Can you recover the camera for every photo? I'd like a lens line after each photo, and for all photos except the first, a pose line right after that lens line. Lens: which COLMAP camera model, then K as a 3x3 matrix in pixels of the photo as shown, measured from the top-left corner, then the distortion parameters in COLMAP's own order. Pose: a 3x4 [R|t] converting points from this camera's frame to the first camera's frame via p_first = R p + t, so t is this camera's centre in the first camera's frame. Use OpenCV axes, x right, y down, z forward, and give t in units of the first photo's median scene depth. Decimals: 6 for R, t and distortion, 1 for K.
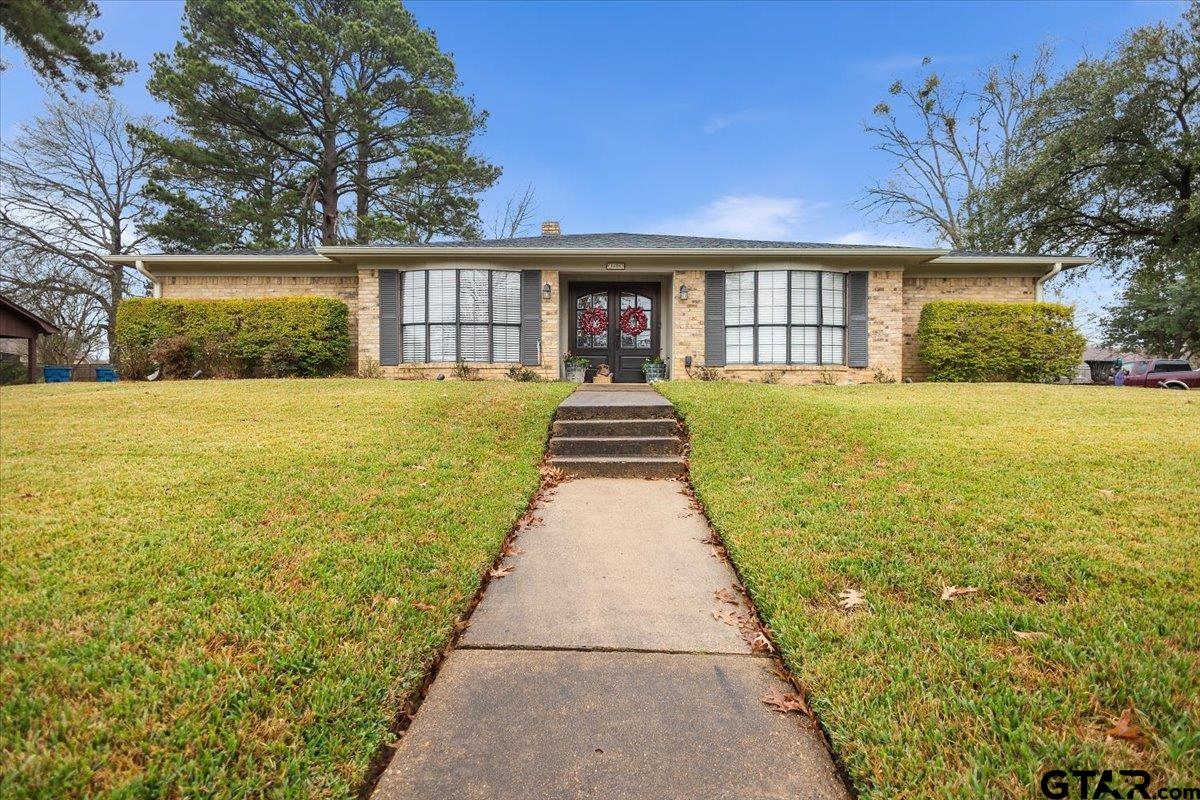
lens RADIAL K [[548.5, 0, 600.0], [0, 548.5, 400.0], [0, 0, 1]] dist [0.003172, 0.000120]
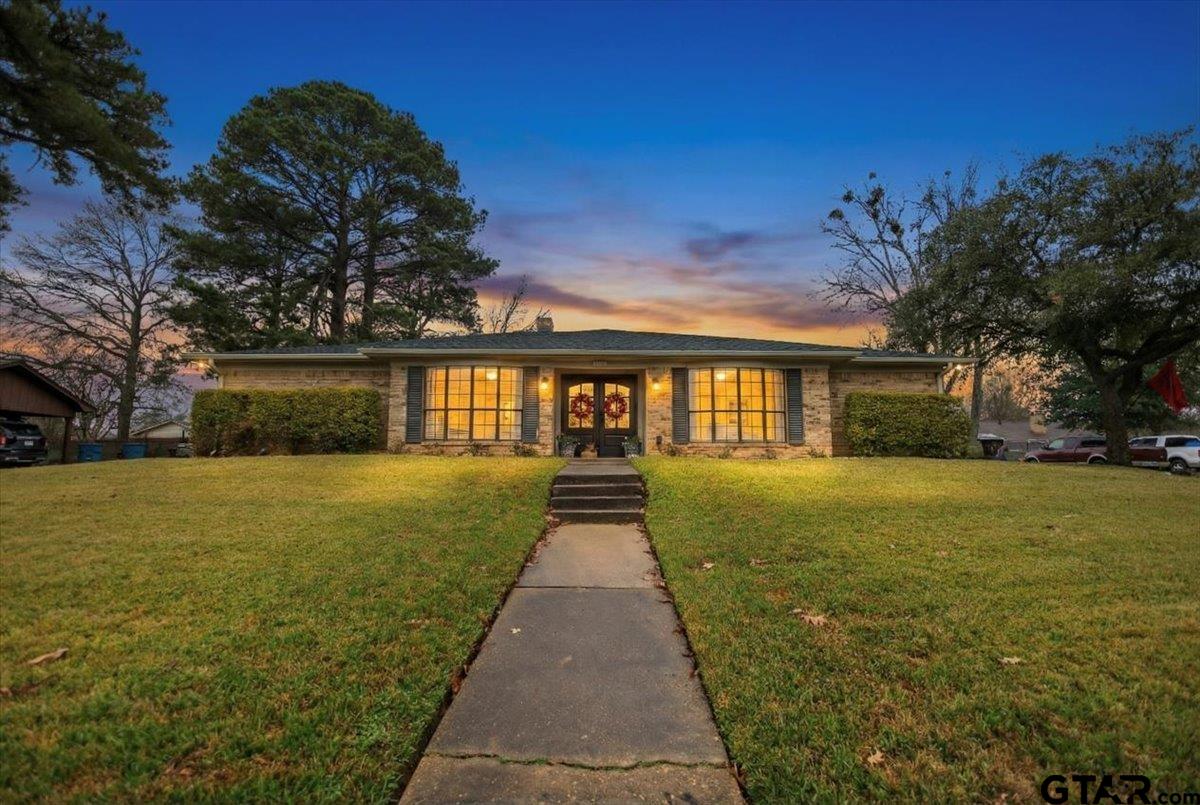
lens RADIAL K [[548.5, 0, 600.0], [0, 548.5, 402.5], [0, 0, 1]] dist [0.003172, 0.000120]
pose [[0.999779, 0.000880, 0.020982, 0.002507], [0.001839, 0.991615, -0.129212, 0.004284], [-0.020920, 0.129222, 0.991395, -0.192351]]
